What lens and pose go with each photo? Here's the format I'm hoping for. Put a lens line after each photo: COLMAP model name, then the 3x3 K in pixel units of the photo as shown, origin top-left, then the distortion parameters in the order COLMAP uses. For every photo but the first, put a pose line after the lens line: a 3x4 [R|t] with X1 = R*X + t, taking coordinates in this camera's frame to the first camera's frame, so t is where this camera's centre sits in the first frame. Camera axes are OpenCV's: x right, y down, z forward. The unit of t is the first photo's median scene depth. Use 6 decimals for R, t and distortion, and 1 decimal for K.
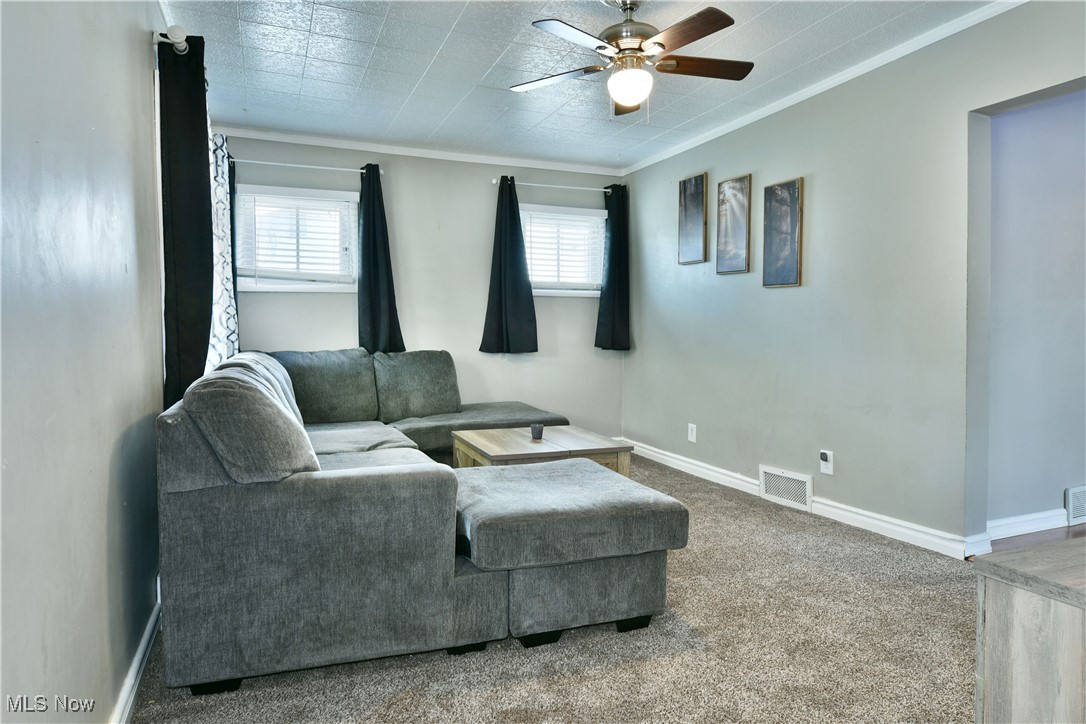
lens RADIAL K [[653.9, 0, 543.0], [0, 653.9, 363.3], [0, 0, 1]] dist [-0.011474, -0.005569]
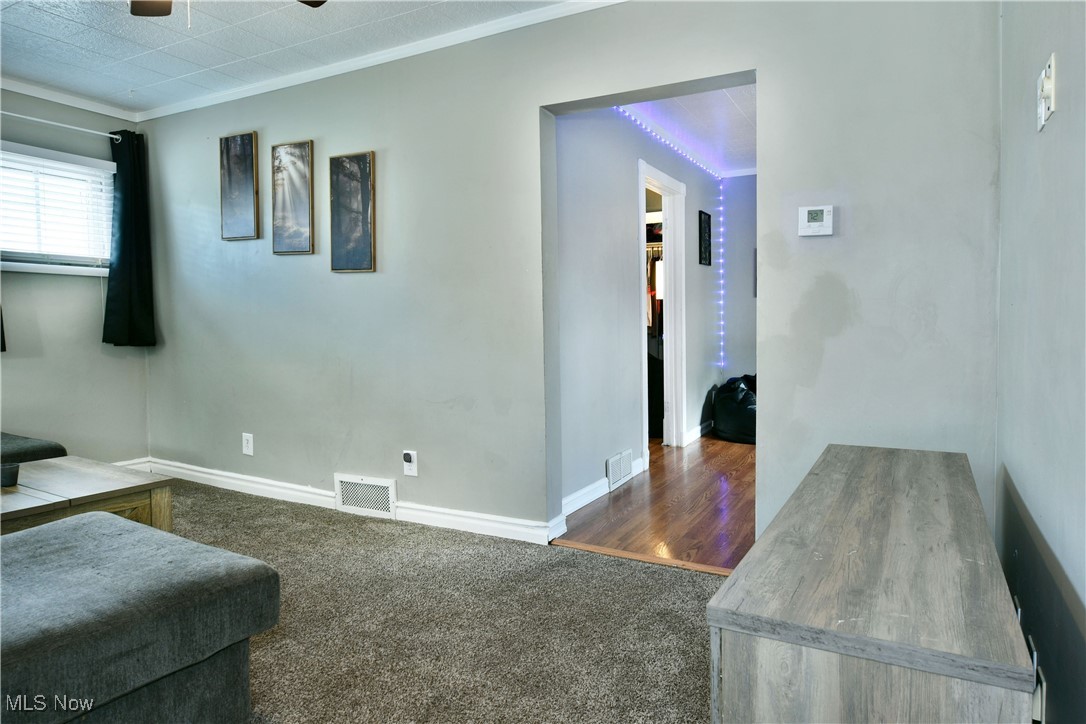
lens RADIAL K [[653.9, 0, 550.6], [0, 653.9, 357.4], [0, 0, 1]] dist [-0.011474, -0.005569]
pose [[0.772450, -0.033616, 0.634185, 0.005135], [0.029652, 0.999418, 0.016858, -0.009250], [-0.634383, 0.005783, 0.772997, 0.168213]]
